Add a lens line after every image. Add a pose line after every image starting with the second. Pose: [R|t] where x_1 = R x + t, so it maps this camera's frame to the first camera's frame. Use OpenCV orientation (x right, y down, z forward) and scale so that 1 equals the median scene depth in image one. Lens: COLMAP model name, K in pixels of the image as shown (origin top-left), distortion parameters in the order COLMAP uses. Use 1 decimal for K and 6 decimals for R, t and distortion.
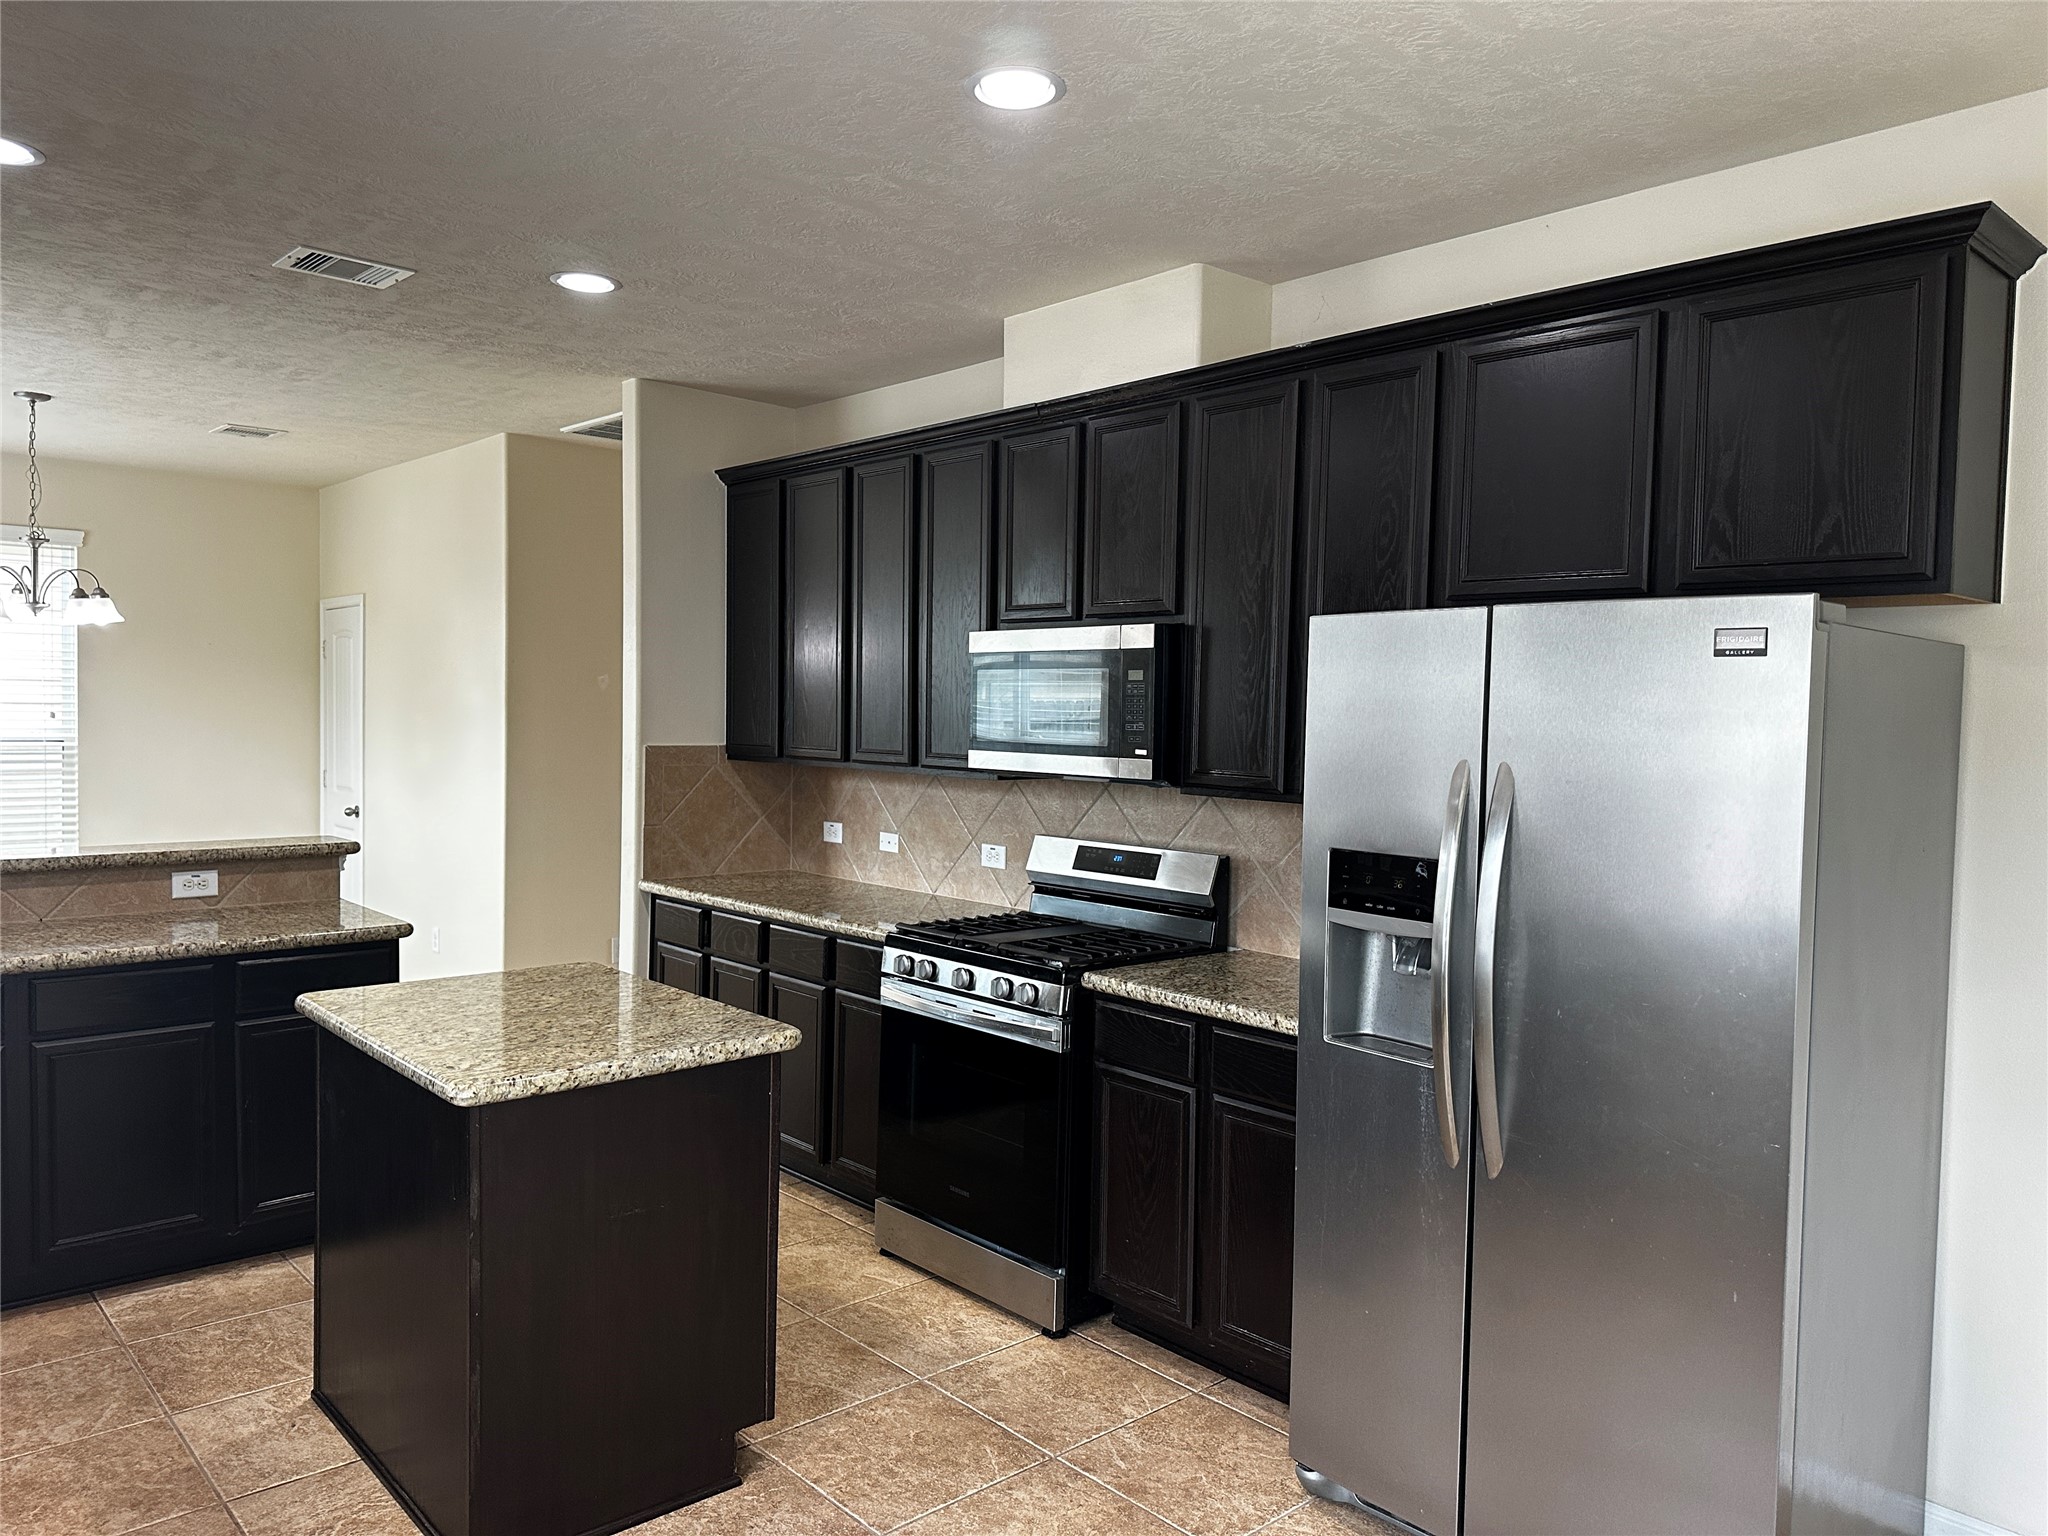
lens RADIAL K [[1449.4, 0, 1039.2], [0, 1449.4, 756.4], [0, 0, 1]] dist [0.012446, -0.015151]
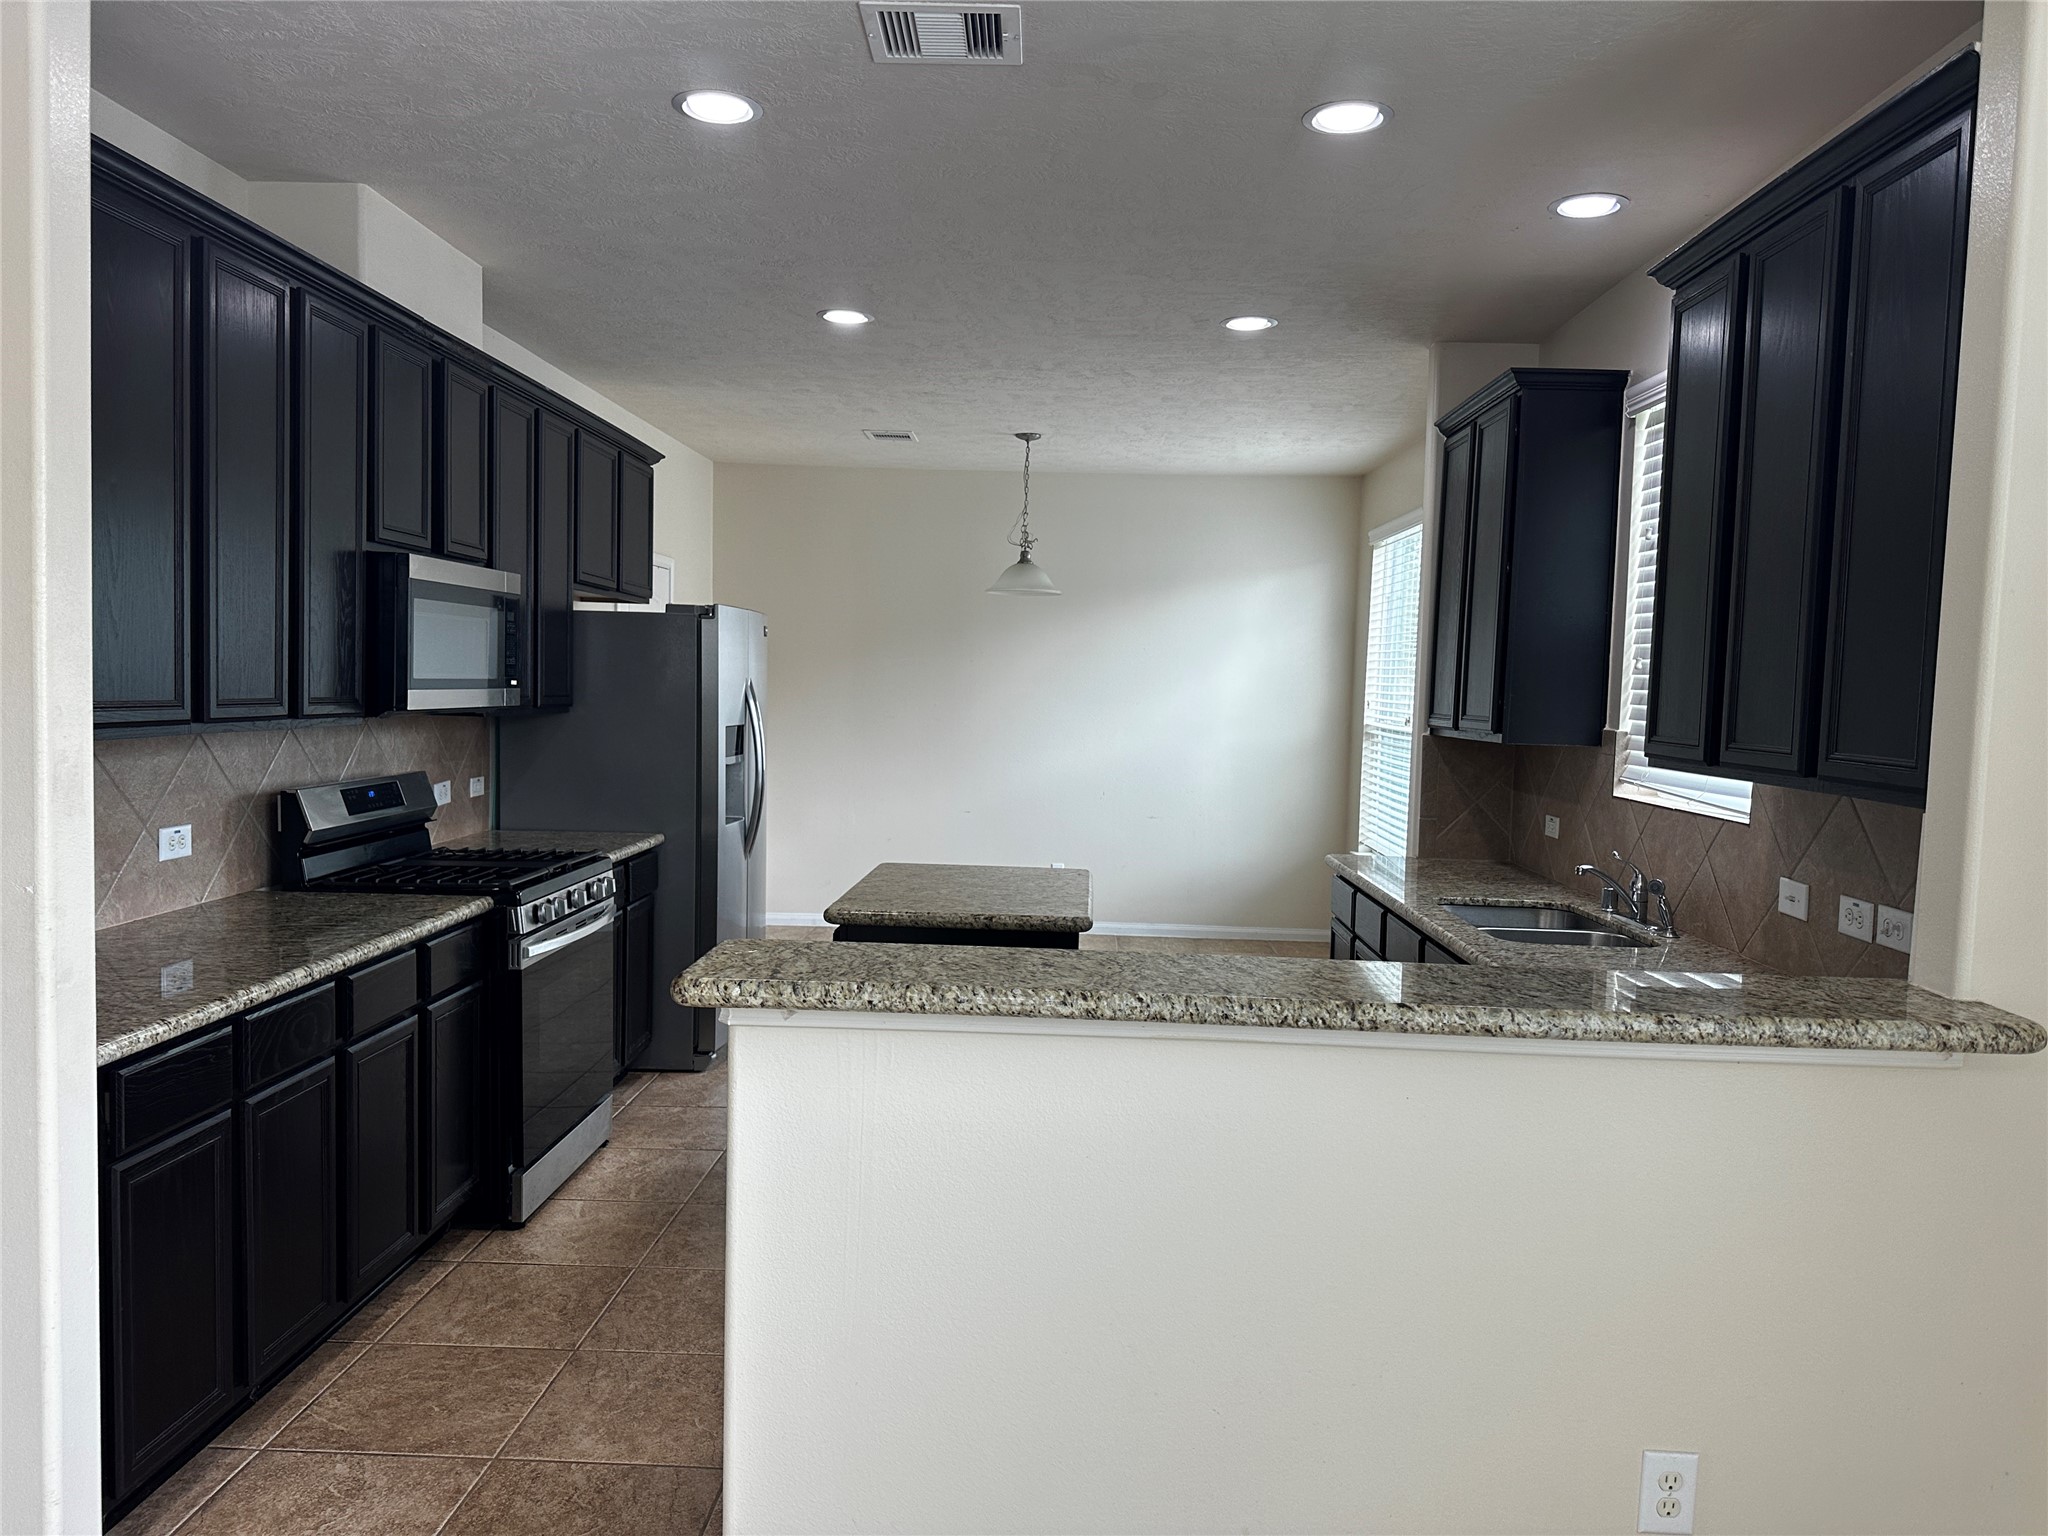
lens RADIAL K [[1449.4, 0, 1023.4], [0, 1449.4, 774.8], [0, 0, 1]] dist [0.012446, -0.015151]
pose [[-0.716500, -0.076621, 0.693367, -0.939487], [-0.007258, 0.994715, 0.102422, -0.046226], [-0.697549, 0.068353, -0.713269, 1.377956]]
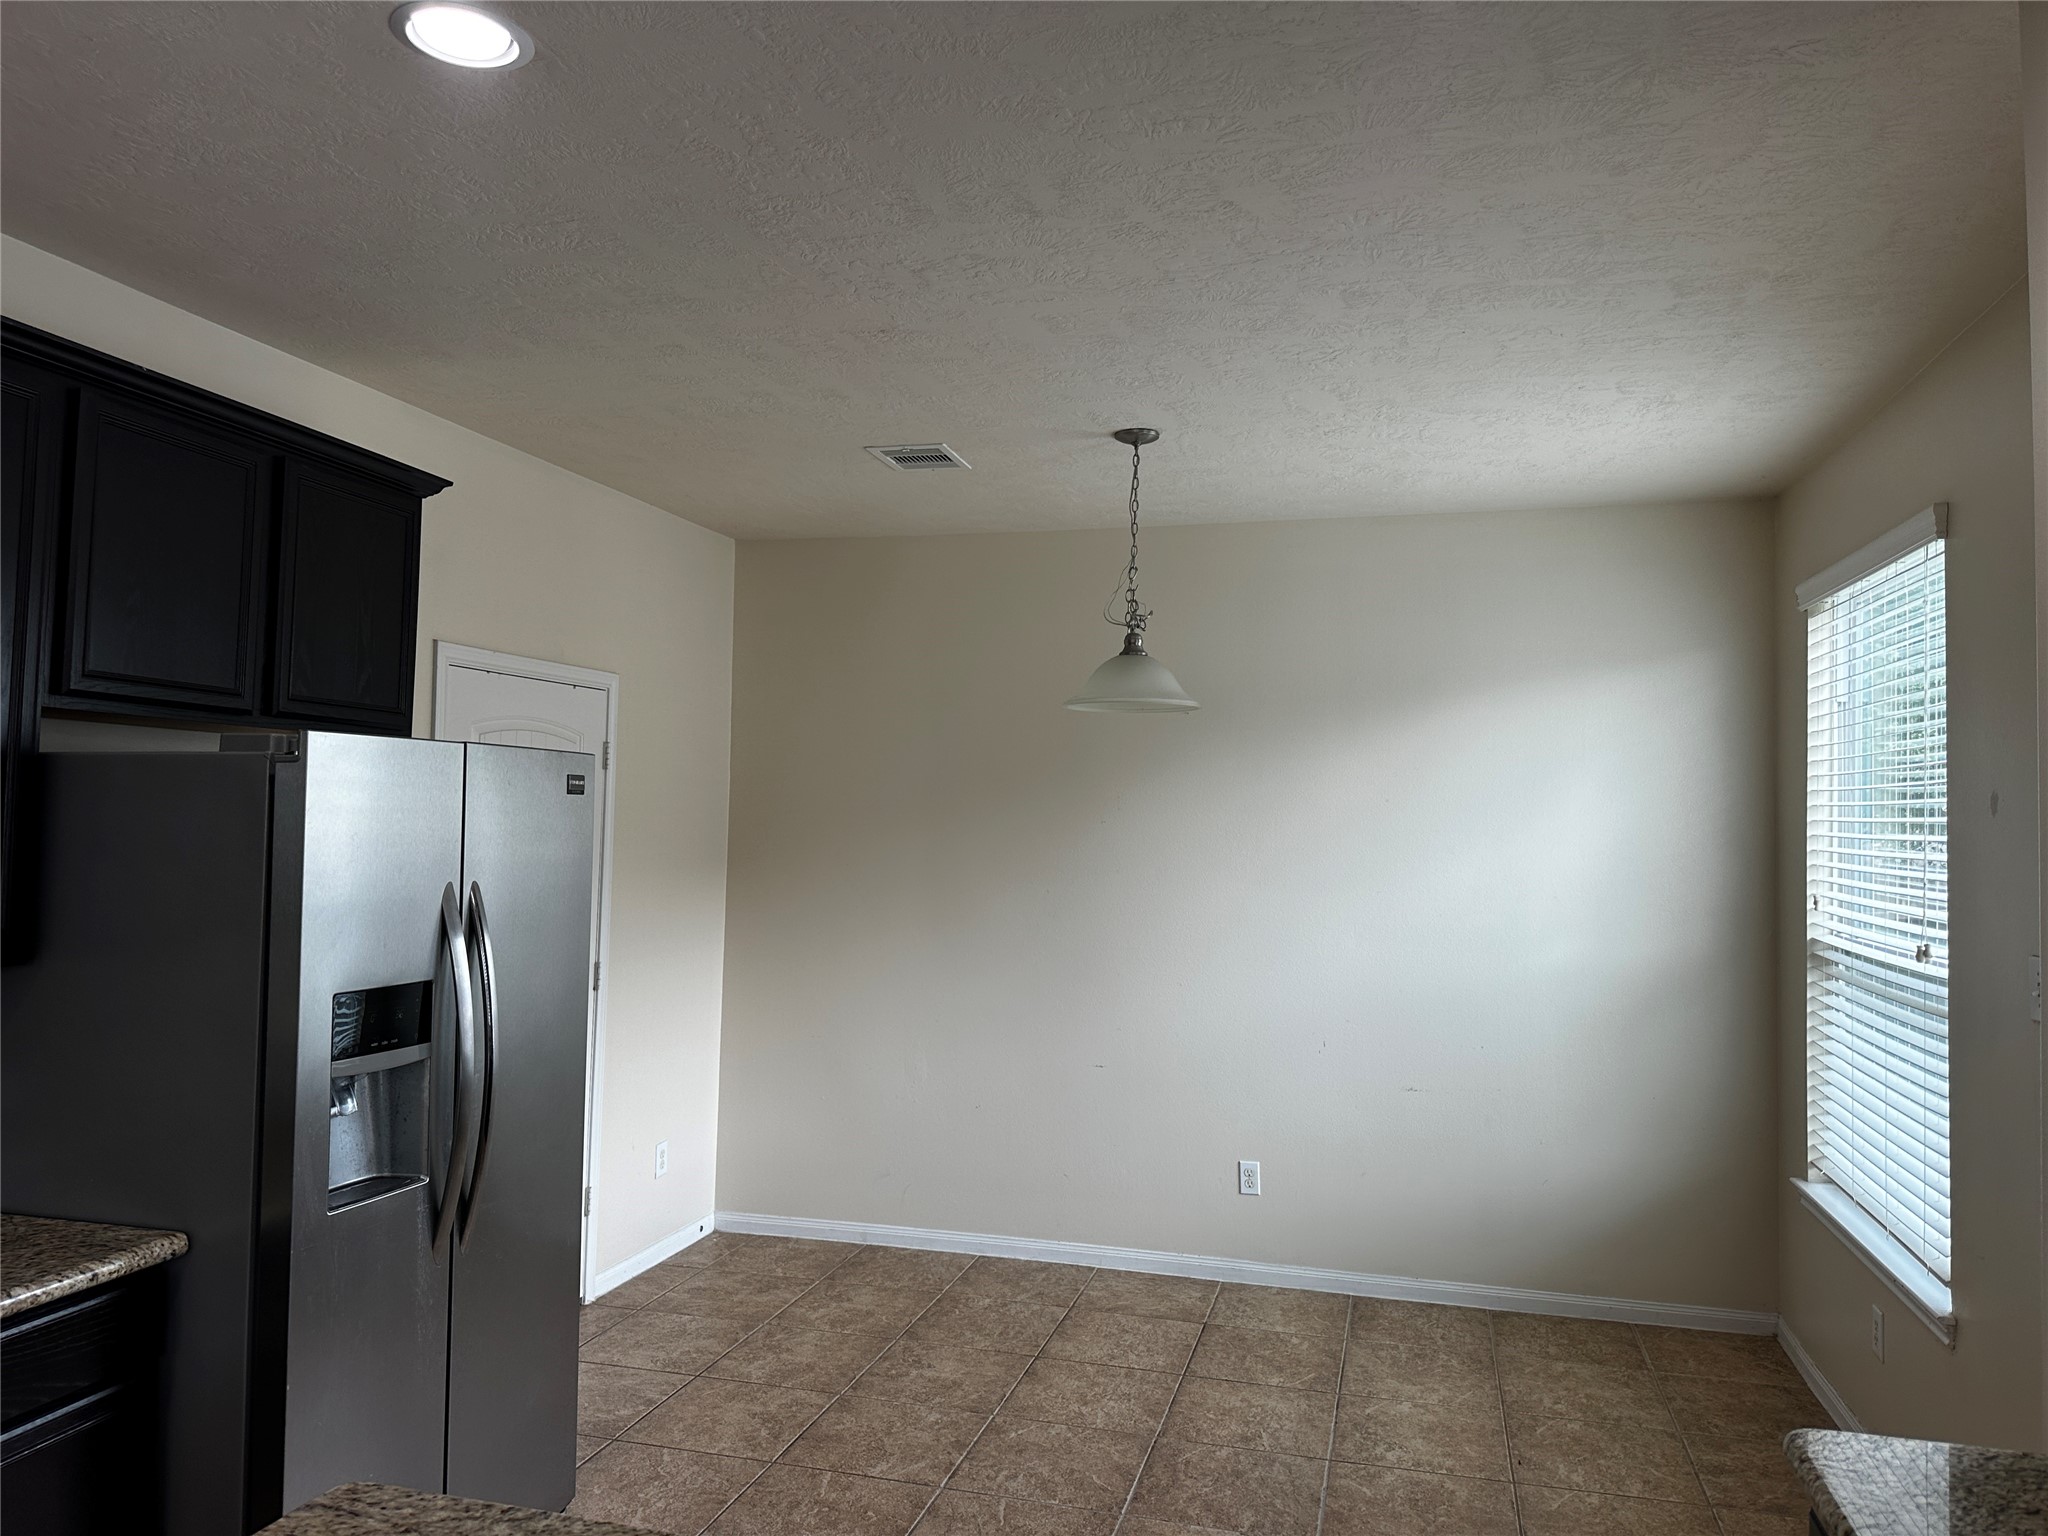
lens RADIAL K [[1449.4, 0, 1020.4], [0, 1449.4, 762.7], [0, 0, 1]] dist [0.012446, -0.015151]
pose [[-0.536206, 0.017431, 0.843907, -0.542186], [0.012758, 0.999840, -0.012545, -0.038761], [-0.843991, 0.004039, -0.536343, 0.777879]]
